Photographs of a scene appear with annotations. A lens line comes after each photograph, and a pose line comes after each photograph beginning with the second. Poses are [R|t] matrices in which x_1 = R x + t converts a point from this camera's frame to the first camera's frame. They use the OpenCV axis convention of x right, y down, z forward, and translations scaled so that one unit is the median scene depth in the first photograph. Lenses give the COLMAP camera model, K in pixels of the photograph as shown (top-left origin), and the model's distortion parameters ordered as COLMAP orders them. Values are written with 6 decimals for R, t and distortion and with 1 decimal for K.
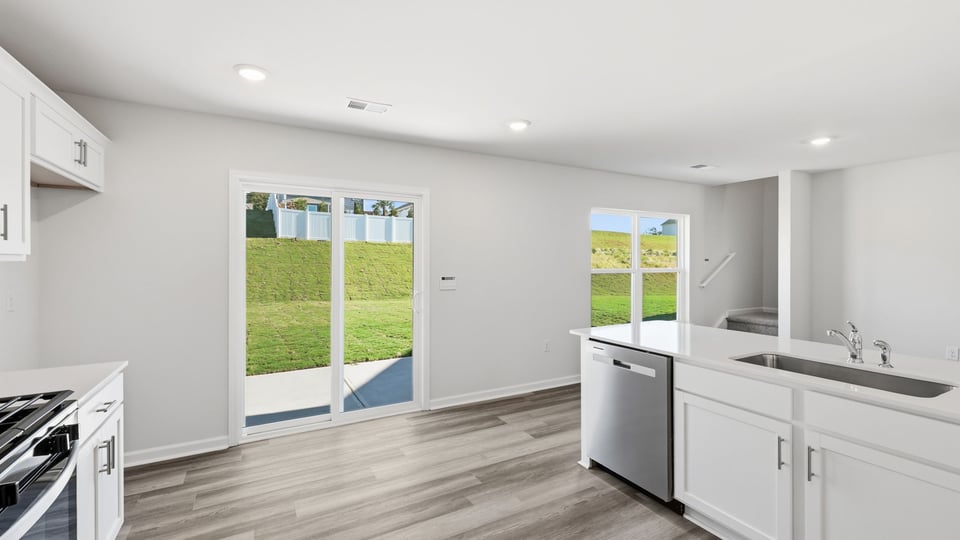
lens RADIAL K [[408.0, 0, 473.3], [0, 408.0, 263.9], [0, 0, 1]] dist [-0.002837, -0.000291]
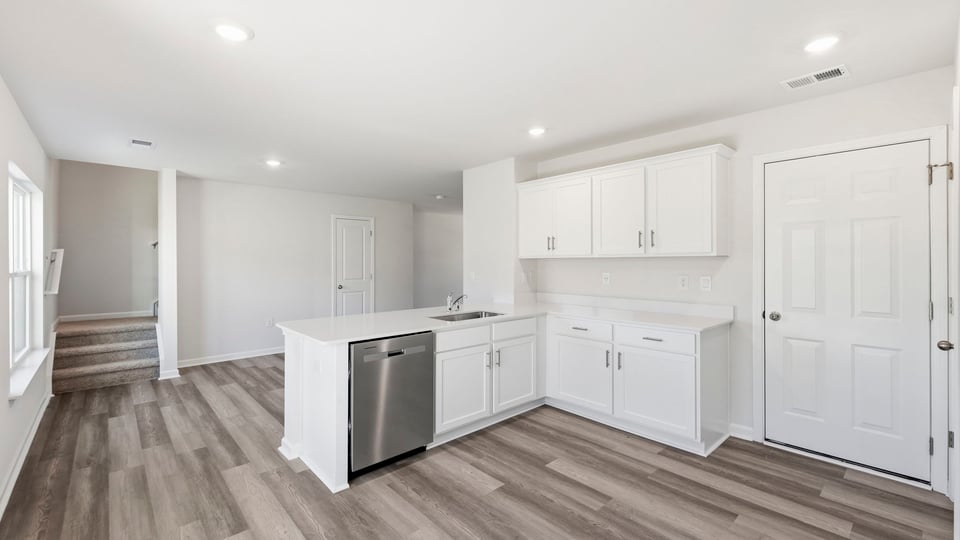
lens RADIAL K [[408.0, 0, 472.8], [0, 408.0, 263.4], [0, 0, 1]] dist [-0.002837, -0.000291]
pose [[-0.235163, -0.006326, 0.971935, -0.735445], [0.007010, 0.999942, 0.008204, -0.000528], [-0.971931, 0.008743, -0.235104, 1.047690]]
